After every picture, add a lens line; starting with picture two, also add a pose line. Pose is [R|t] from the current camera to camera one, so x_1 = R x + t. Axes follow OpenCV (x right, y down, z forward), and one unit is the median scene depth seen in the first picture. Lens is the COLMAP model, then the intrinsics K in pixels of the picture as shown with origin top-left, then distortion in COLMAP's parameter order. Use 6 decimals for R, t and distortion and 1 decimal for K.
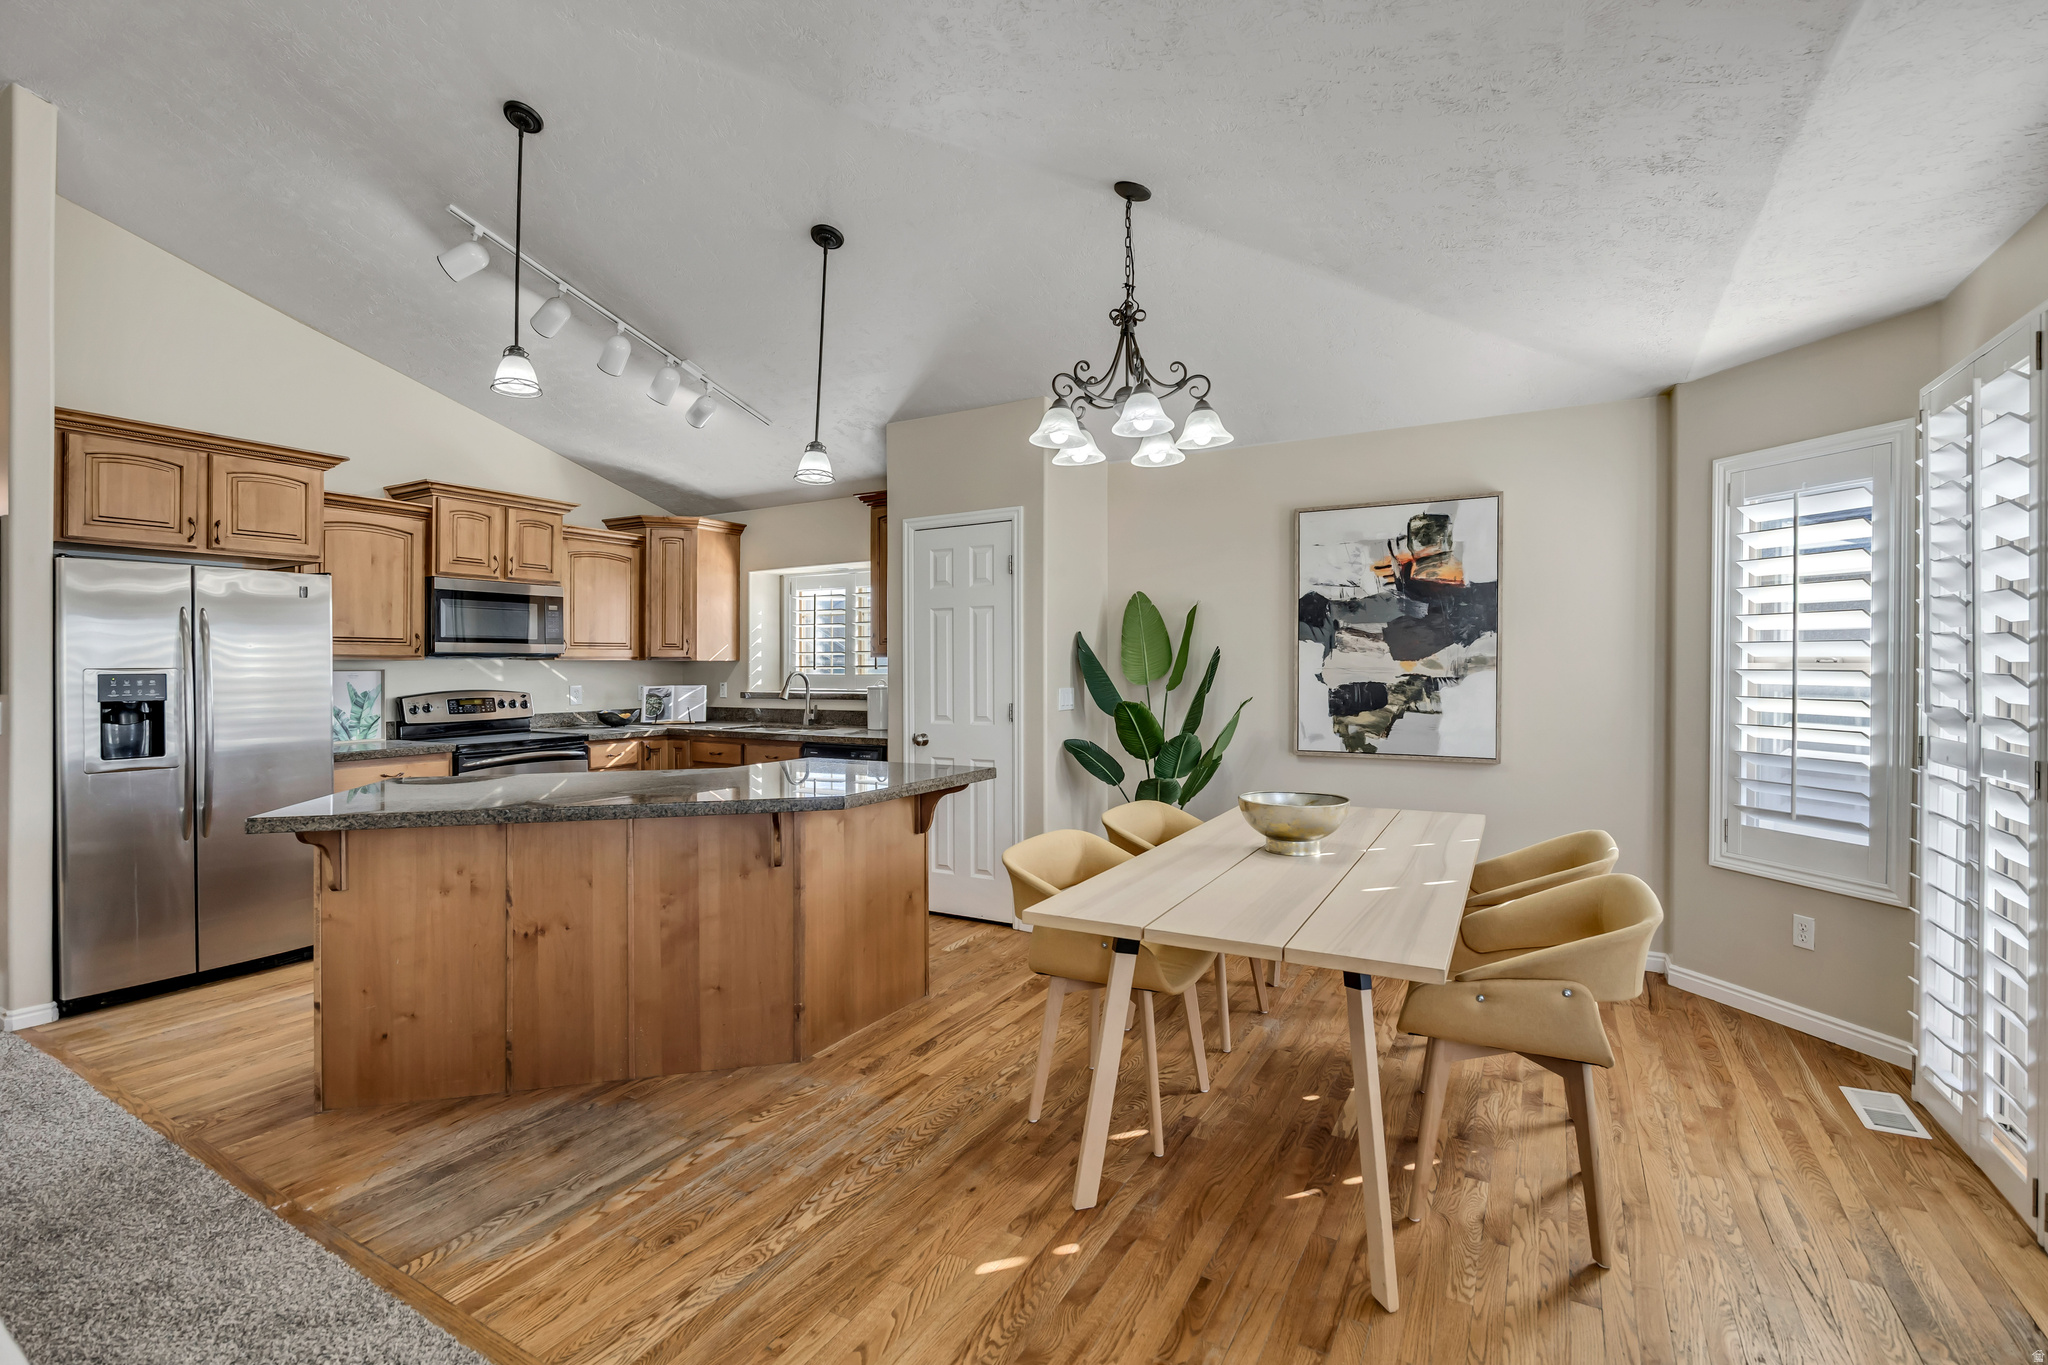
lens RADIAL K [[902.6, 0, 1026.3], [0, 902.6, 676.3], [0, 0, 1]] dist [-0.010018, 0.000006]
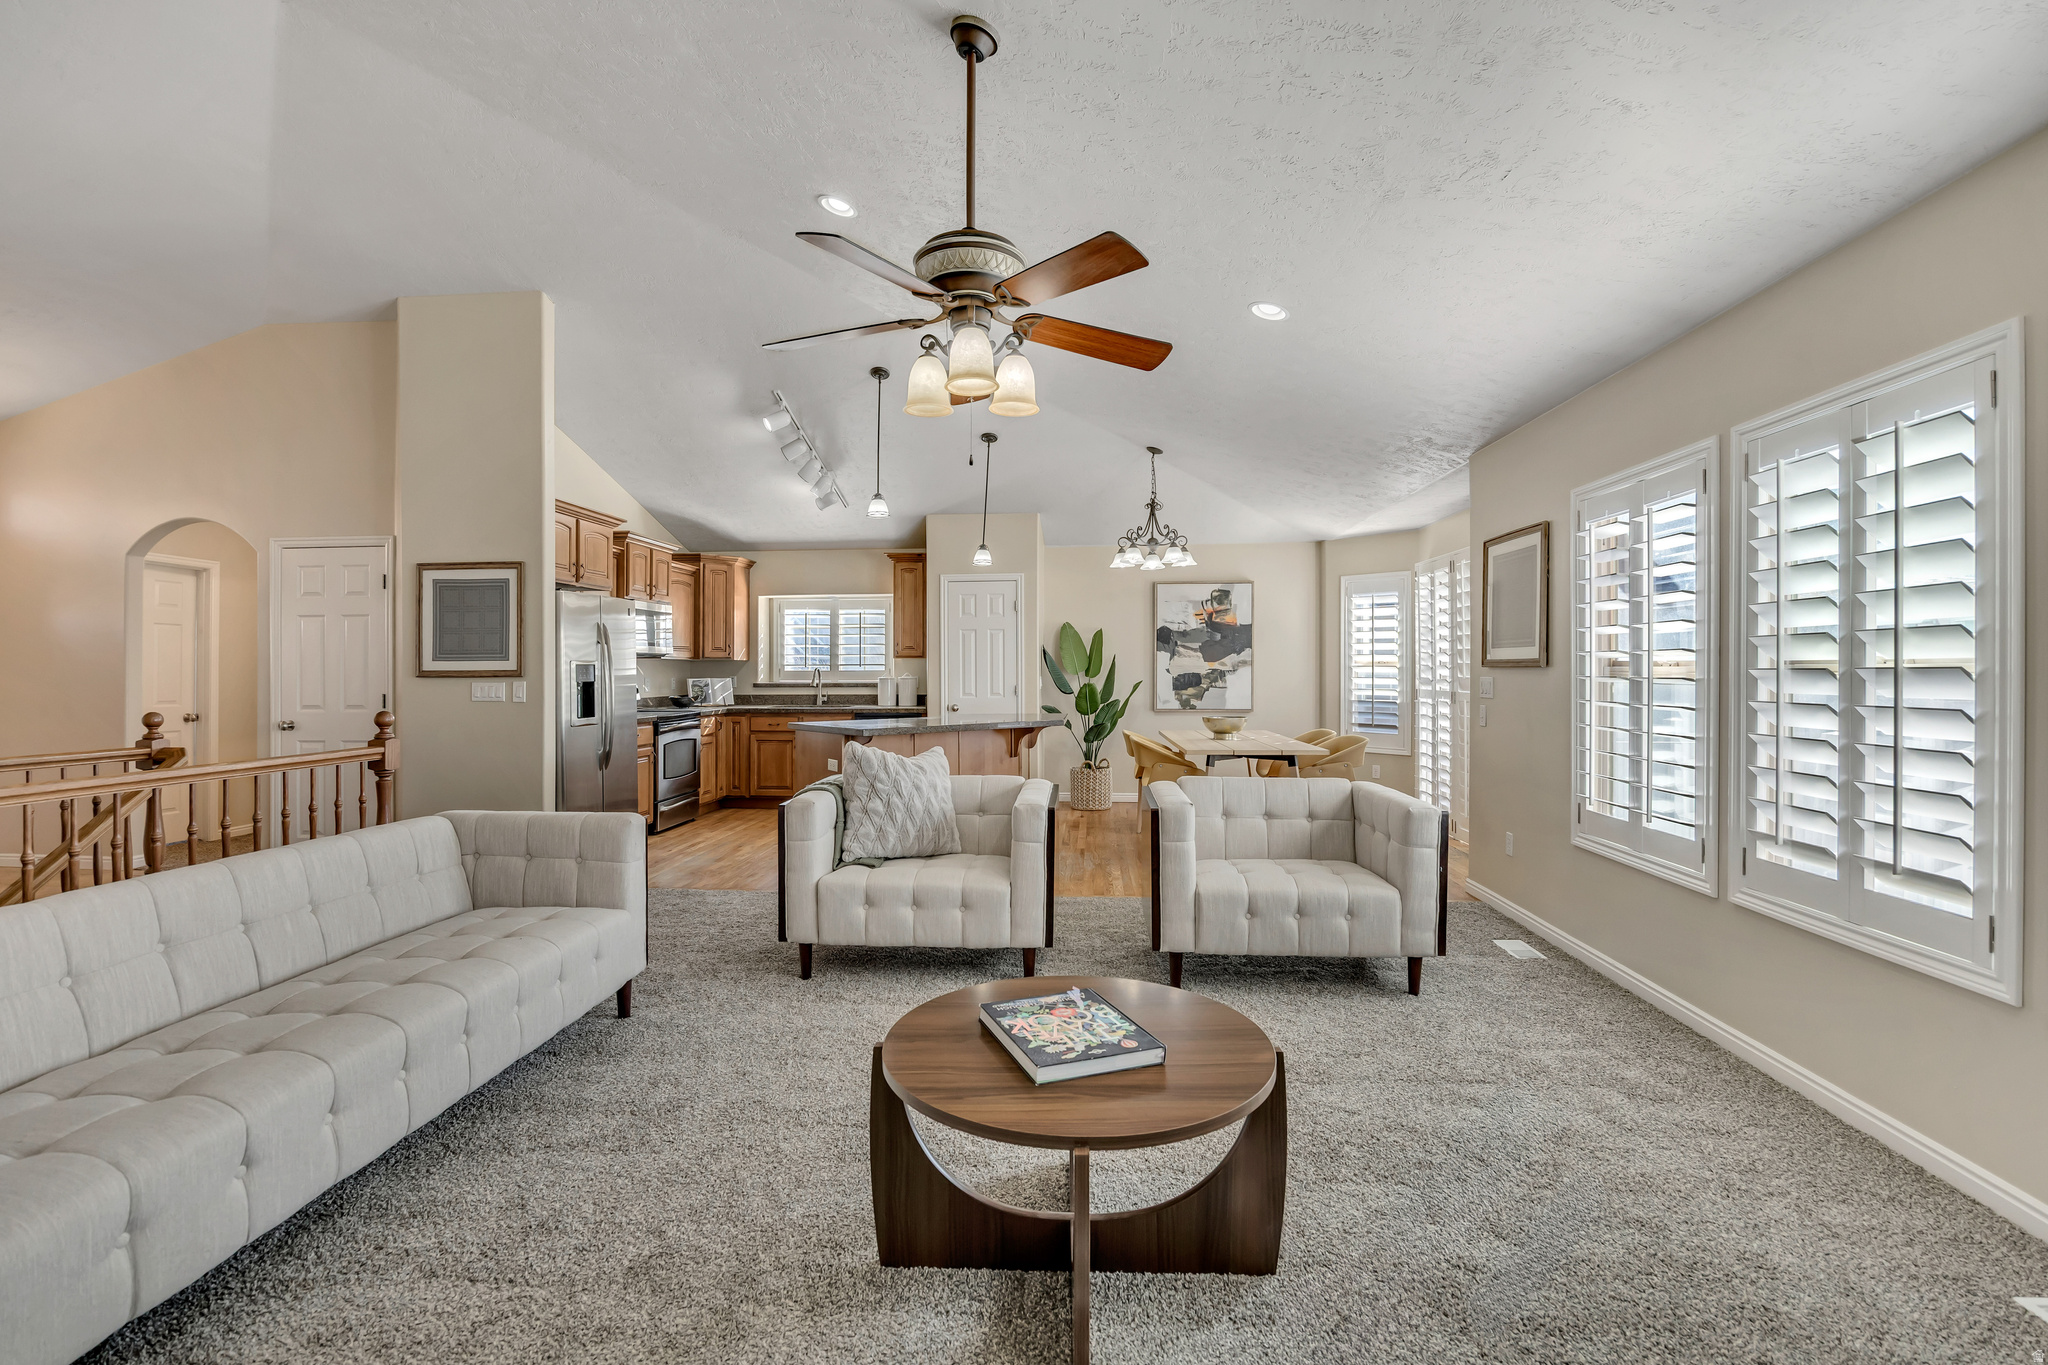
lens RADIAL K [[902.6, 0, 1019.6], [0, 902.6, 676.3], [0, 0, 1]] dist [-0.010018, 0.000006]
pose [[0.905242, -0.000356, 0.424897, -0.806581], [0.003067, 0.999979, -0.005695, 0.024338], [-0.424886, 0.006458, 0.905224, -0.625234]]
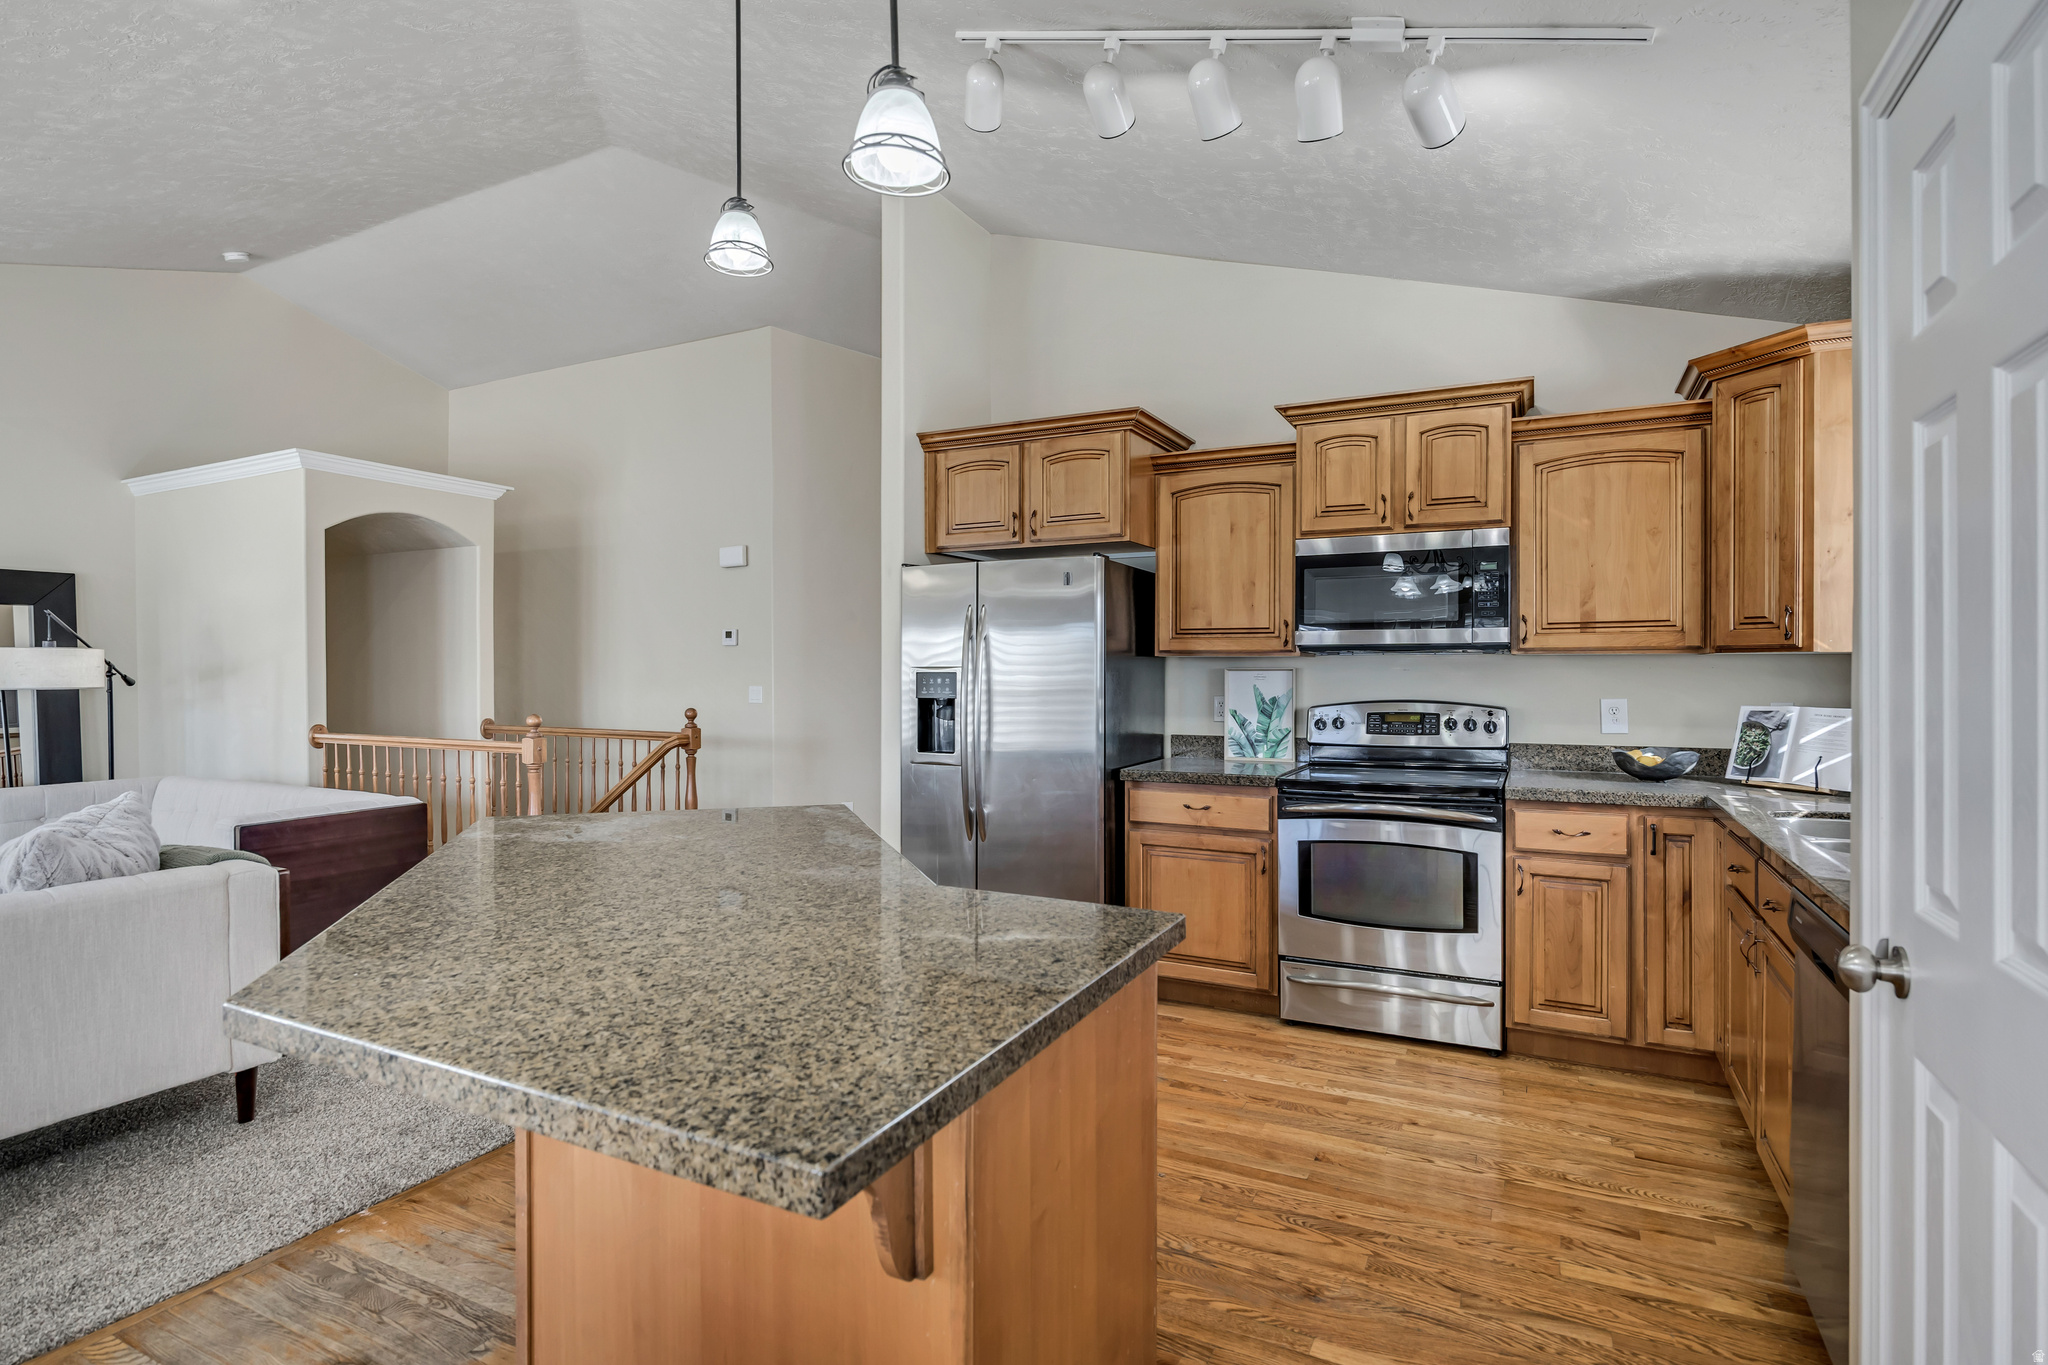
lens RADIAL K [[1023.1, 0, 1021.4], [0, 1023.1, 674.4], [0, 0, 1]] dist [-0.007108, -0.001514]
pose [[0.048281, 0.011050, -0.998773, 0.163576], [-0.010711, 0.999887, 0.010545, -0.011287], [0.998776, 0.010189, 0.048393, 0.854122]]
